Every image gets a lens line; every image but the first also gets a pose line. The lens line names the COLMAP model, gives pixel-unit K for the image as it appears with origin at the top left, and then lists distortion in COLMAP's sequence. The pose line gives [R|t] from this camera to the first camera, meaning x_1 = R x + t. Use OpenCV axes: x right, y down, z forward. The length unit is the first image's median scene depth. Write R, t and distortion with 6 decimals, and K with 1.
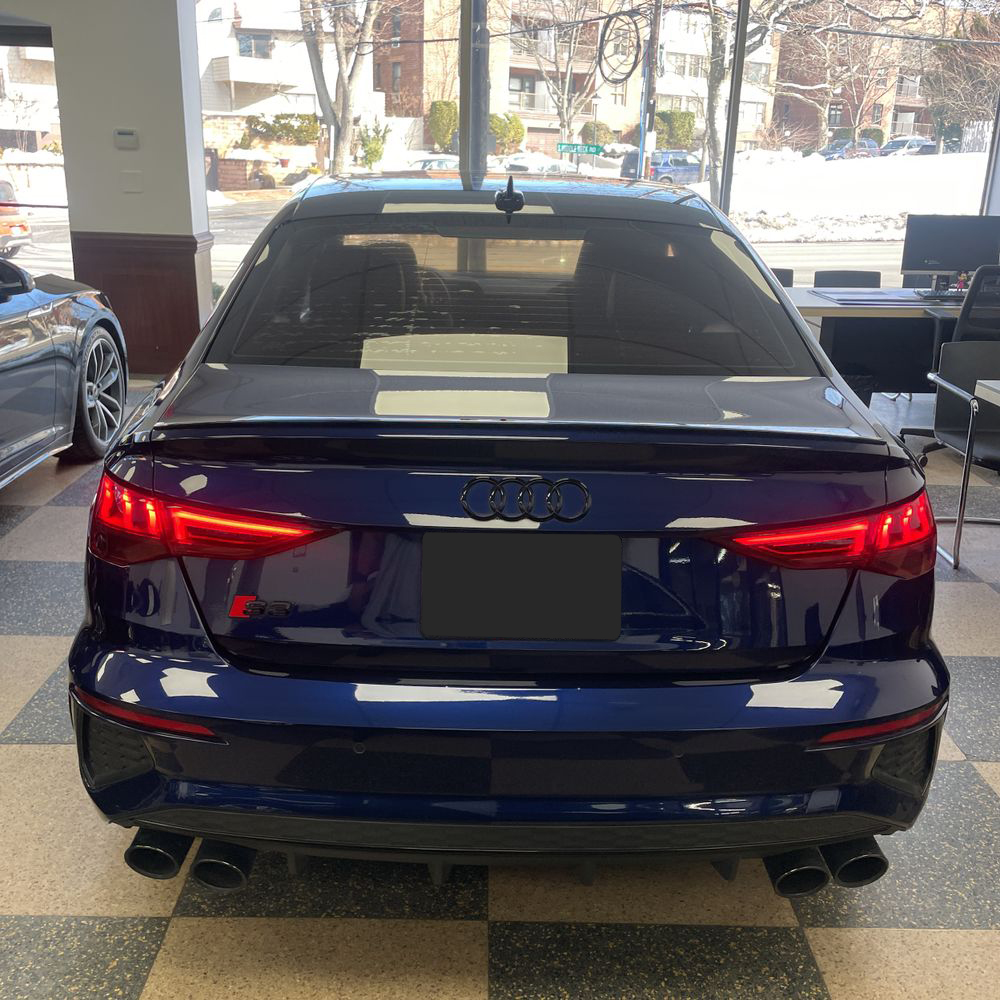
lens RADIAL K [[1013.6, 0, 495.7], [0, 1013.6, 507.3], [0, 0, 1]] dist [0.007743, 0.000000]
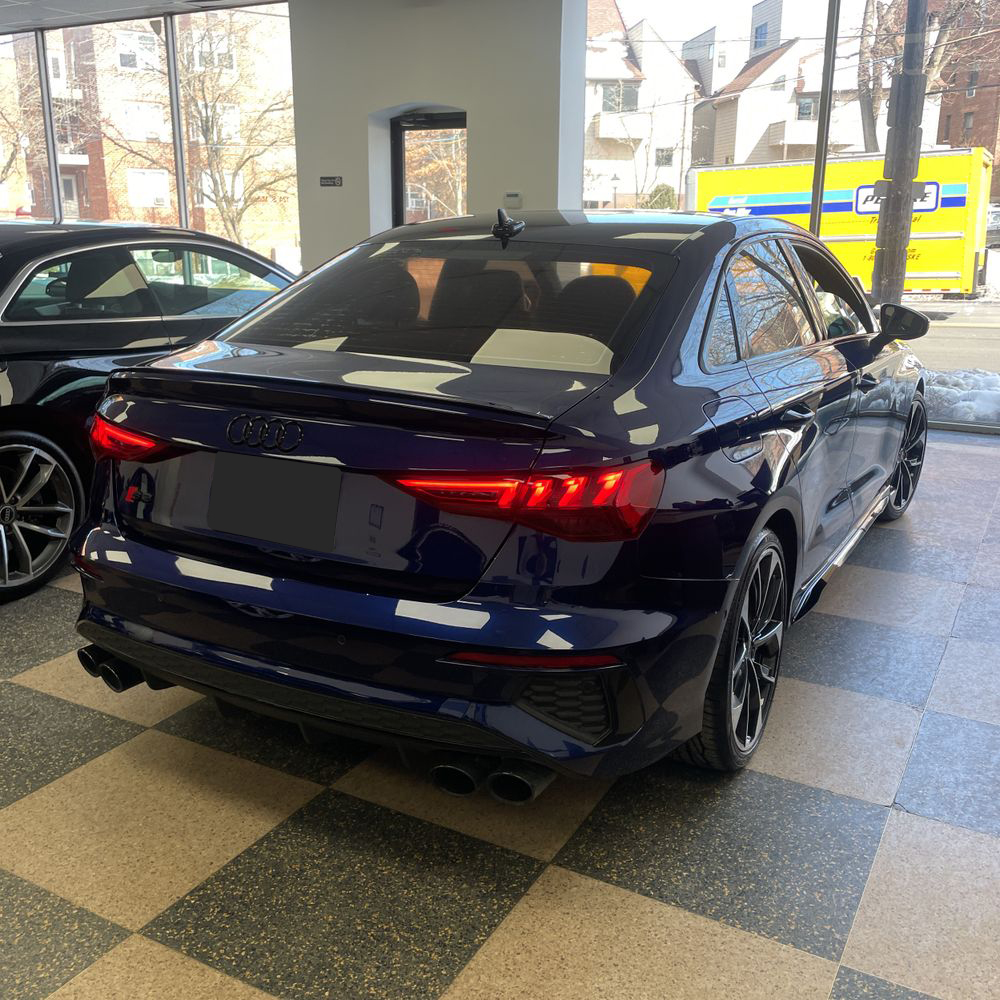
lens RADIAL K [[1013.6, 0, 481.1], [0, 1013.6, 502.9], [0, 0, 1]] dist [0.007743, 0.000000]
pose [[0.861629, 0.109952, -0.495486, 0.739804], [-0.139225, 0.990007, -0.022416, 0.057067], [0.488070, 0.088298, 0.868326, -0.037914]]
